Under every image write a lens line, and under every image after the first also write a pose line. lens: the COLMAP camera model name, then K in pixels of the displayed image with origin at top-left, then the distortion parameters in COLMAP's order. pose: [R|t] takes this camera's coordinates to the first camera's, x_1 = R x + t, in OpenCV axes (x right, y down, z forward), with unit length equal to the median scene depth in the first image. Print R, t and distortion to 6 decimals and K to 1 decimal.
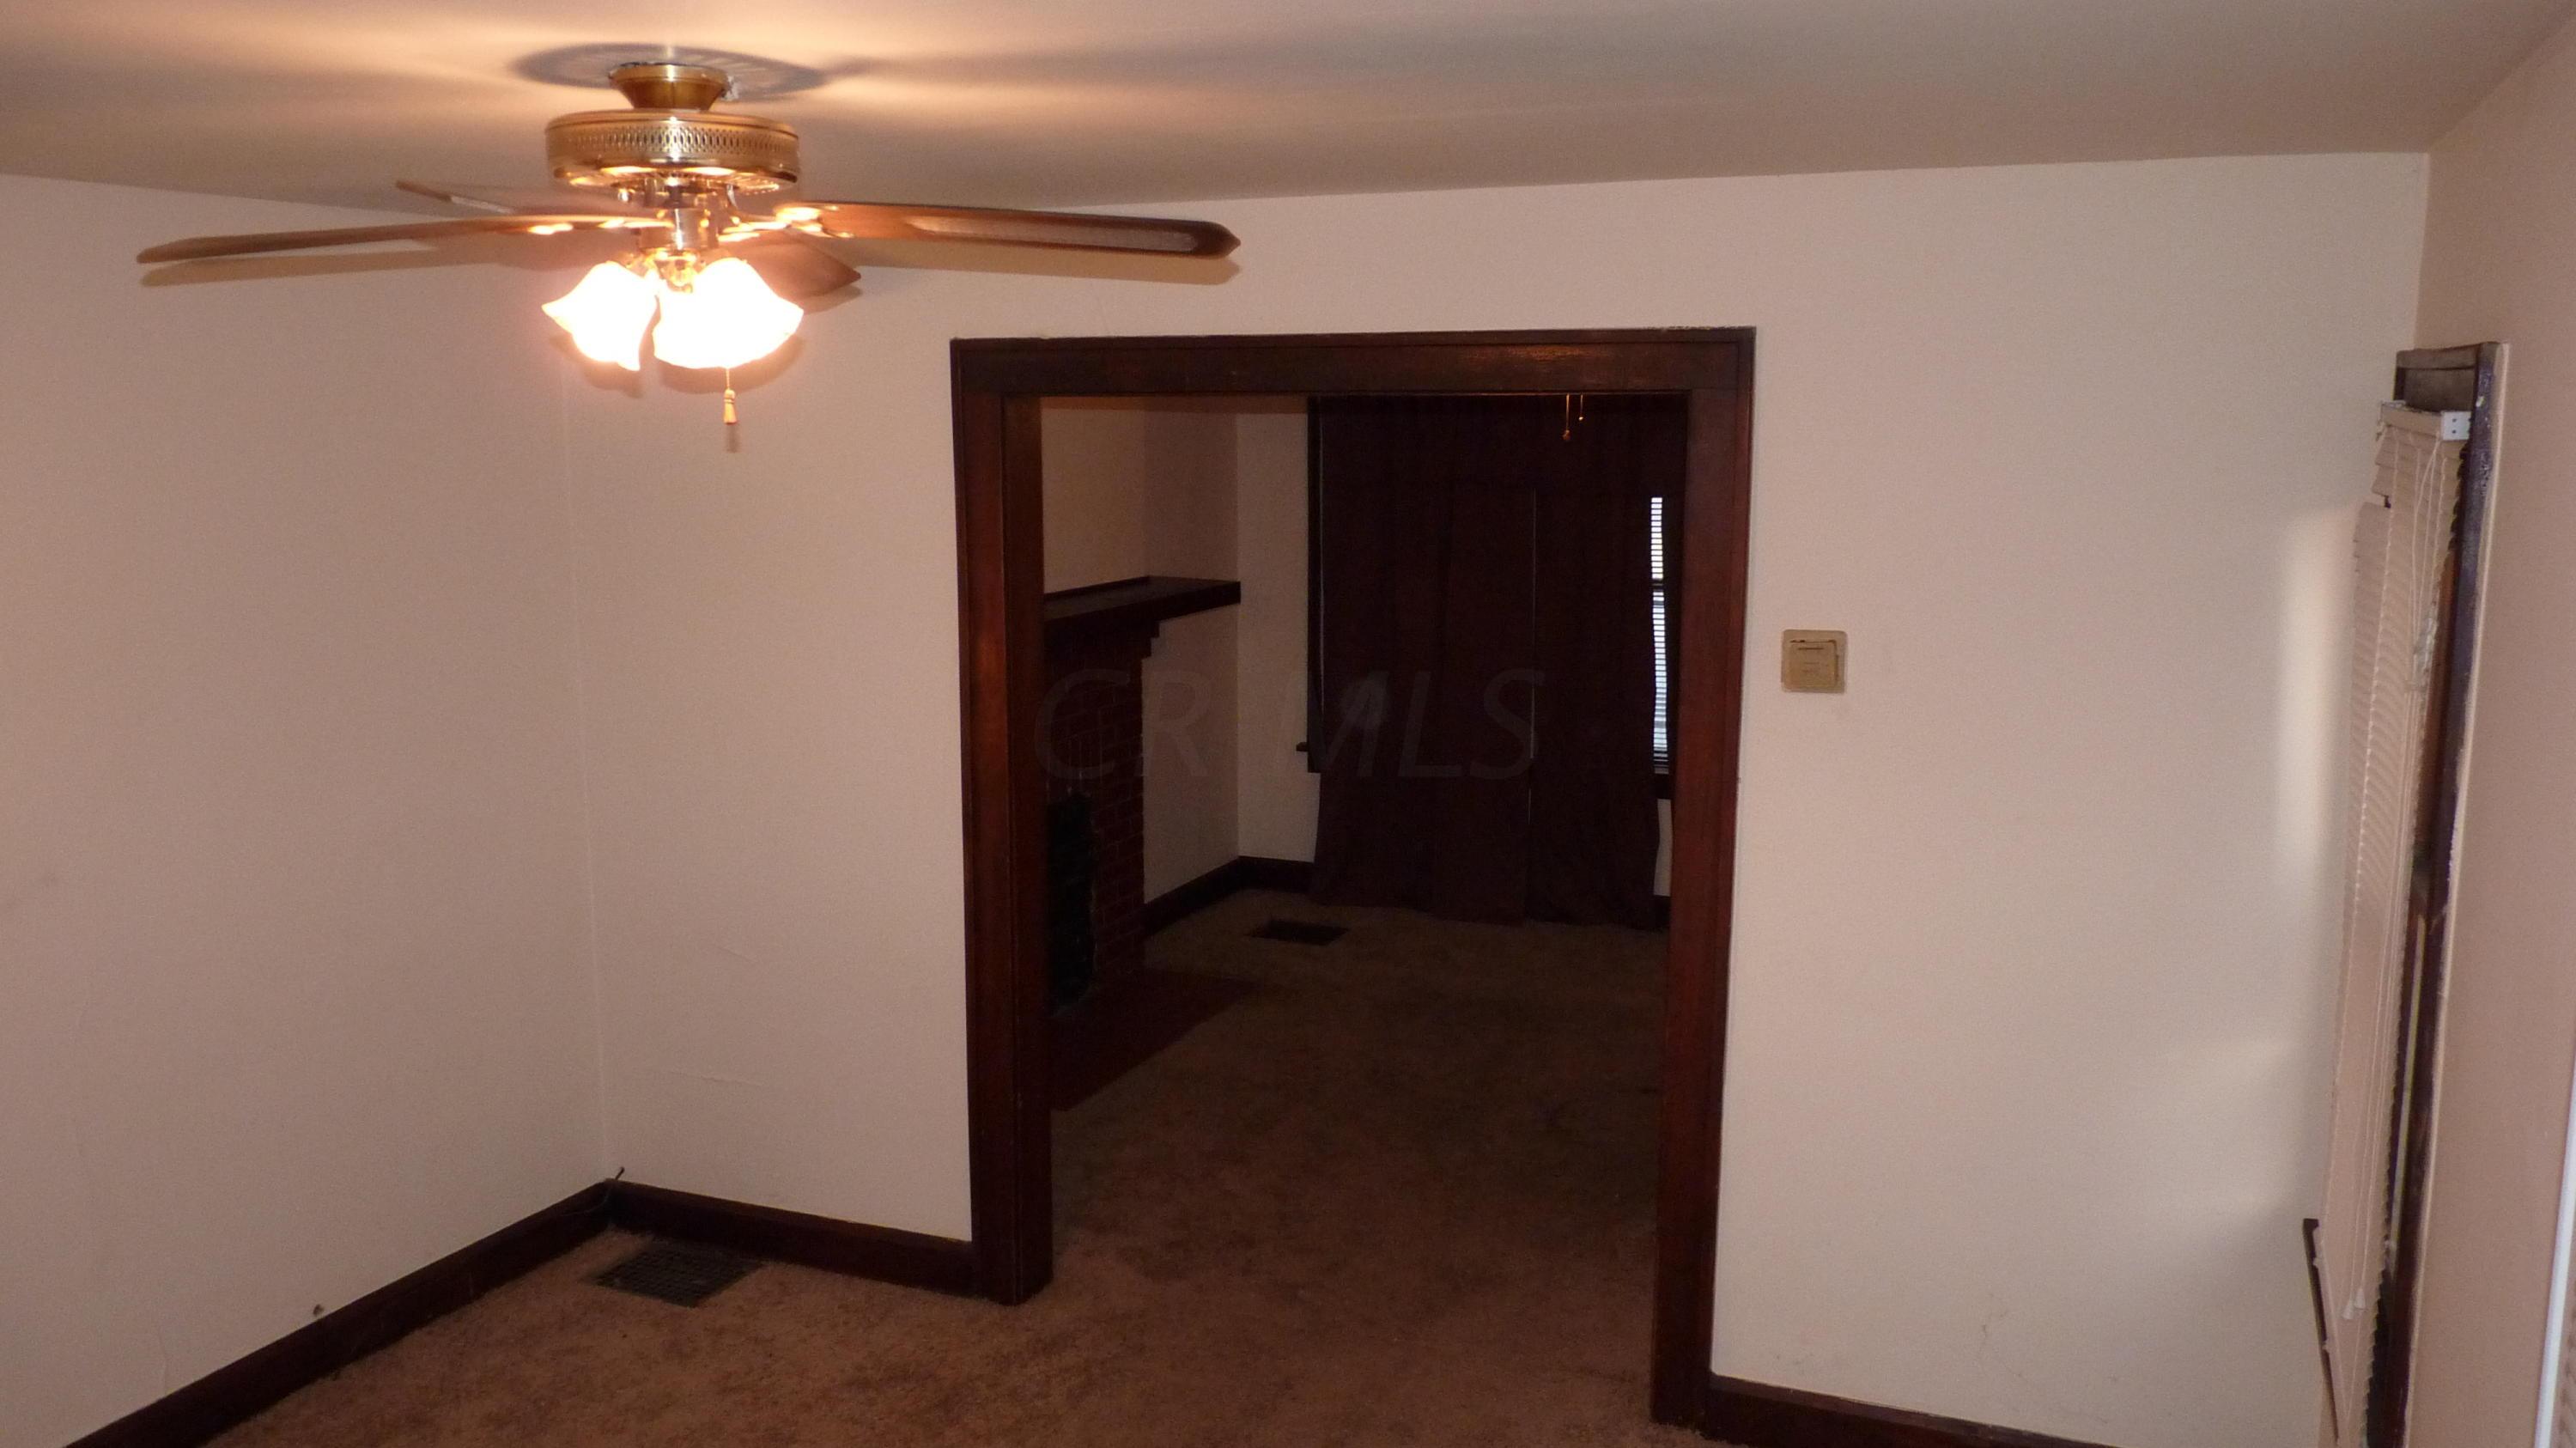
lens RADIAL K [[2156.8, 0, 1291.9], [0, 2156.8, 716.9], [0, 0, 1]] dist [-0.017230, -0.008473]
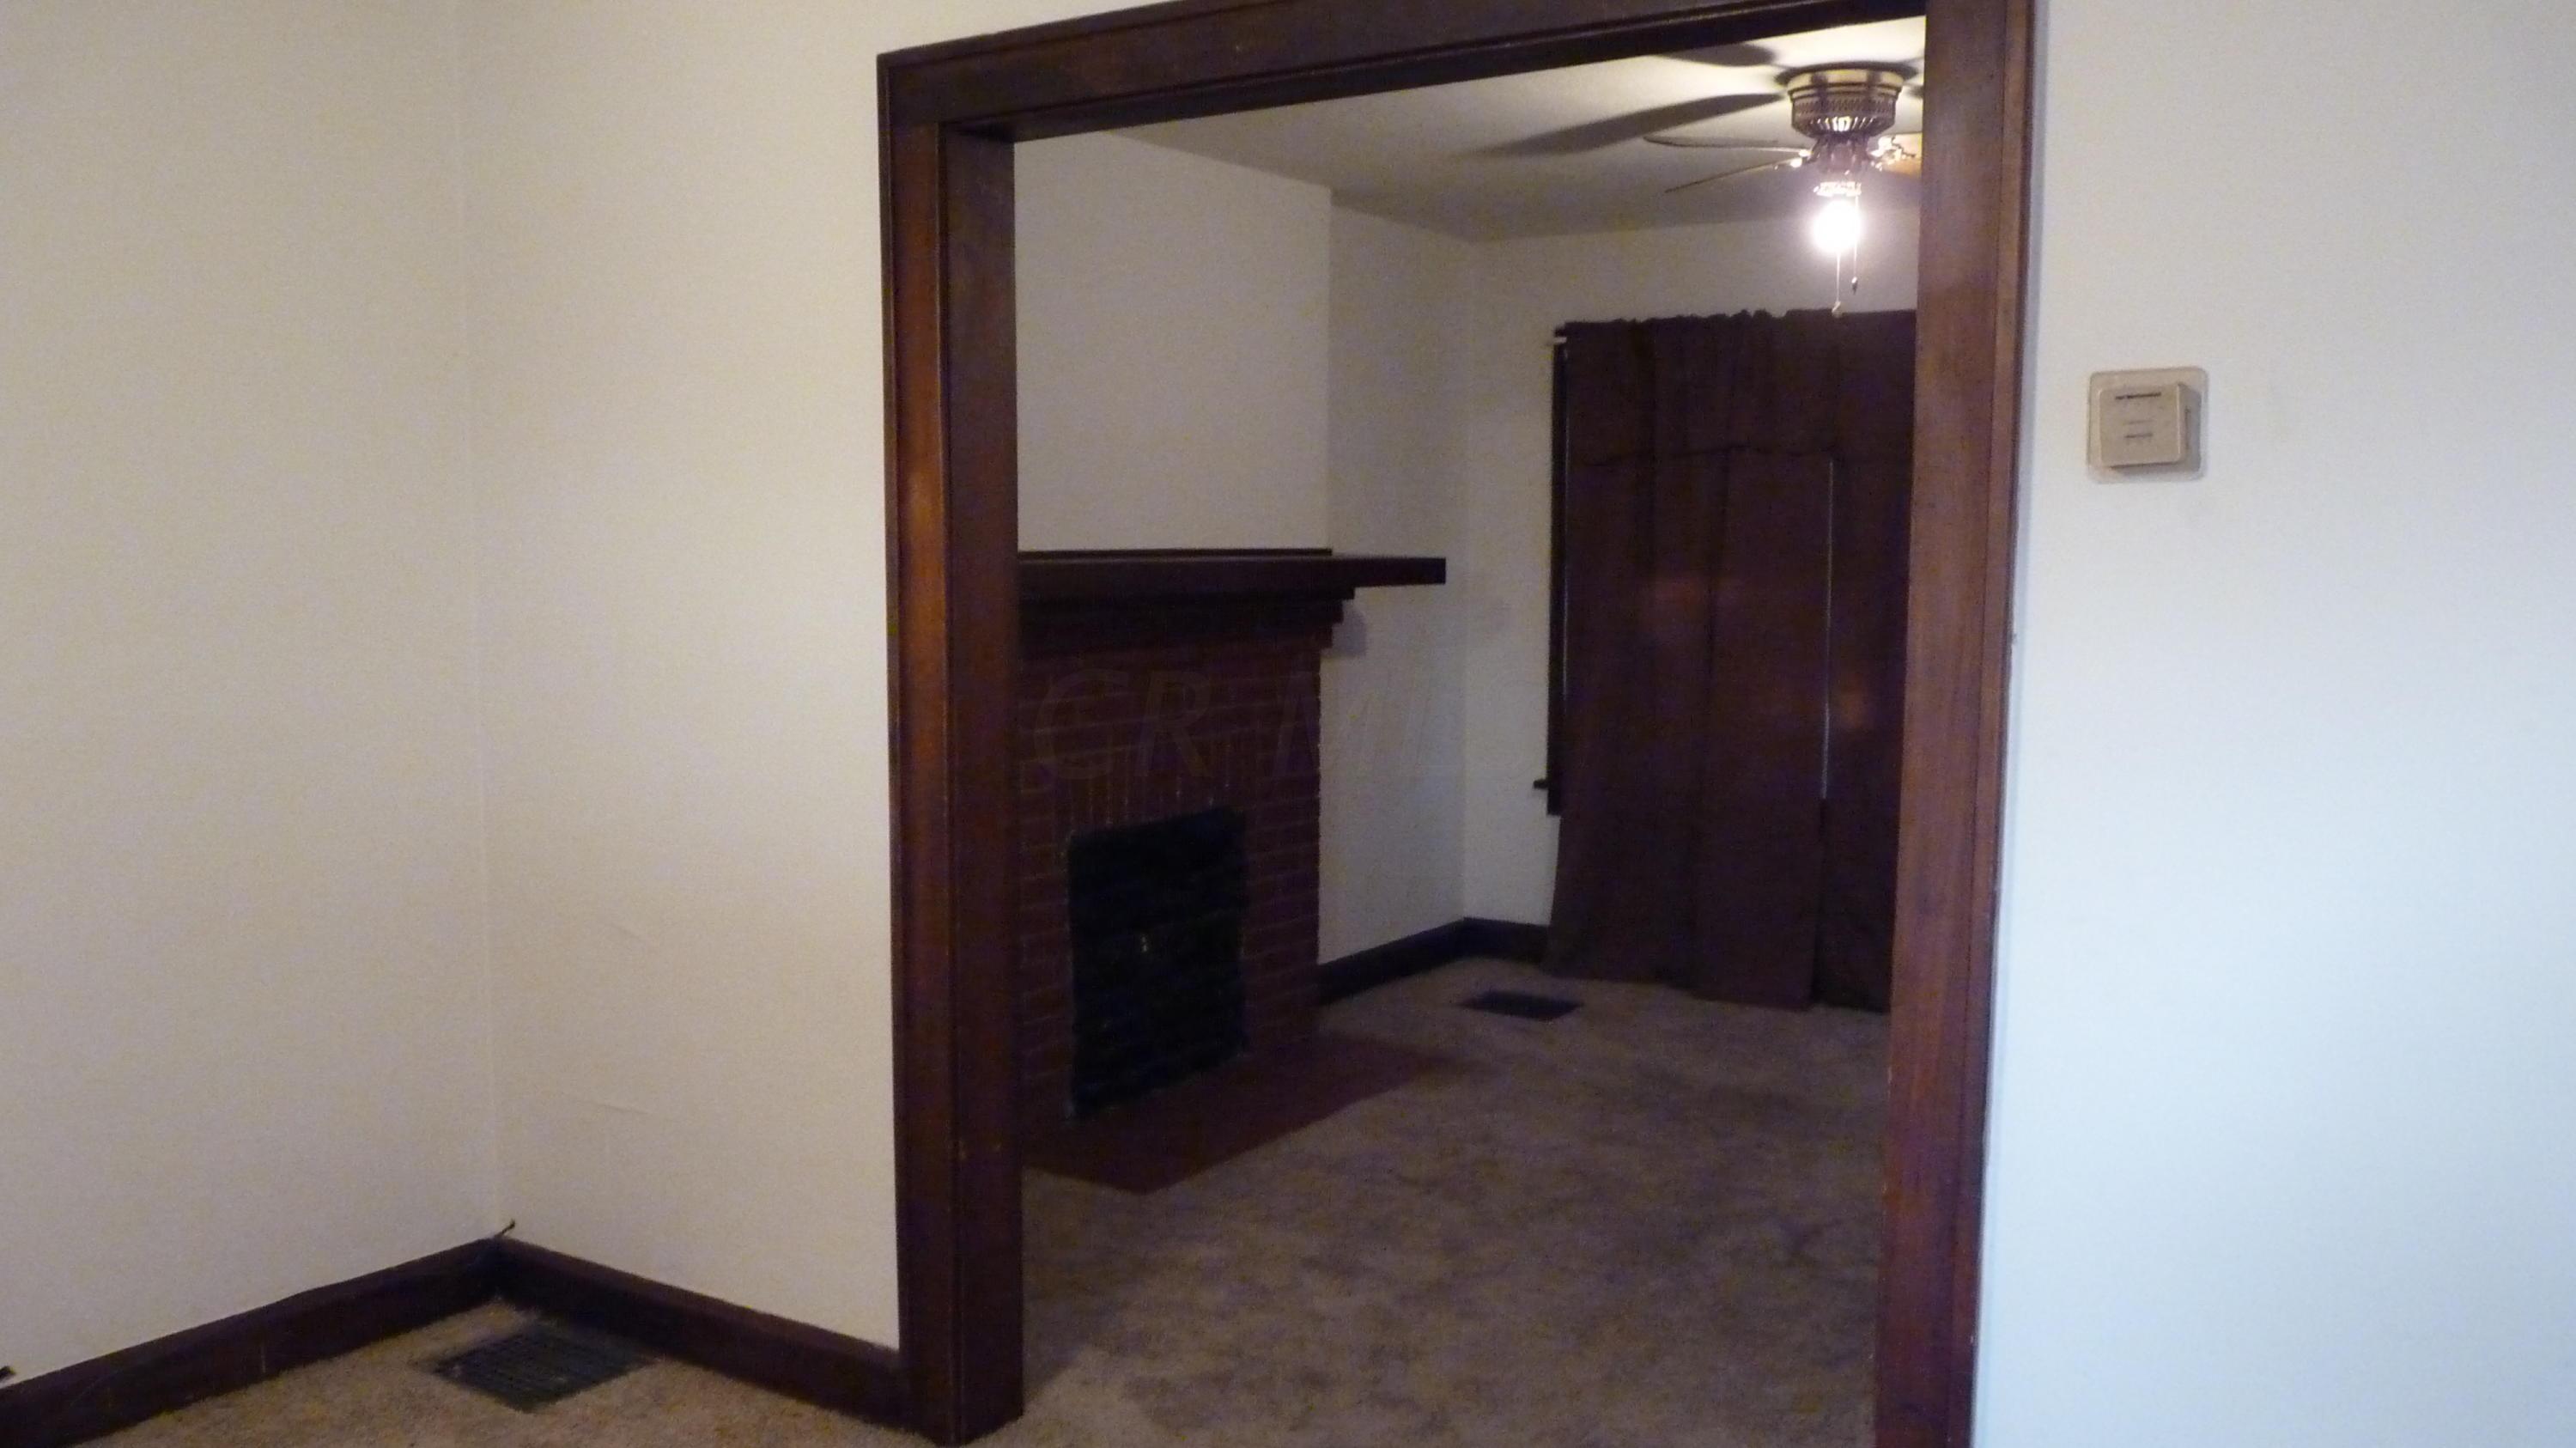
lens RADIAL K [[2156.8, 0, 1281.7], [0, 2156.8, 734.3], [0, 0, 1]] dist [-0.017230, -0.008473]
pose [[0.983572, 0.022823, -0.179070, 0.087489], [-0.033271, 0.997901, -0.055557, 0.071214], [0.177426, 0.060602, 0.982266, 0.292581]]
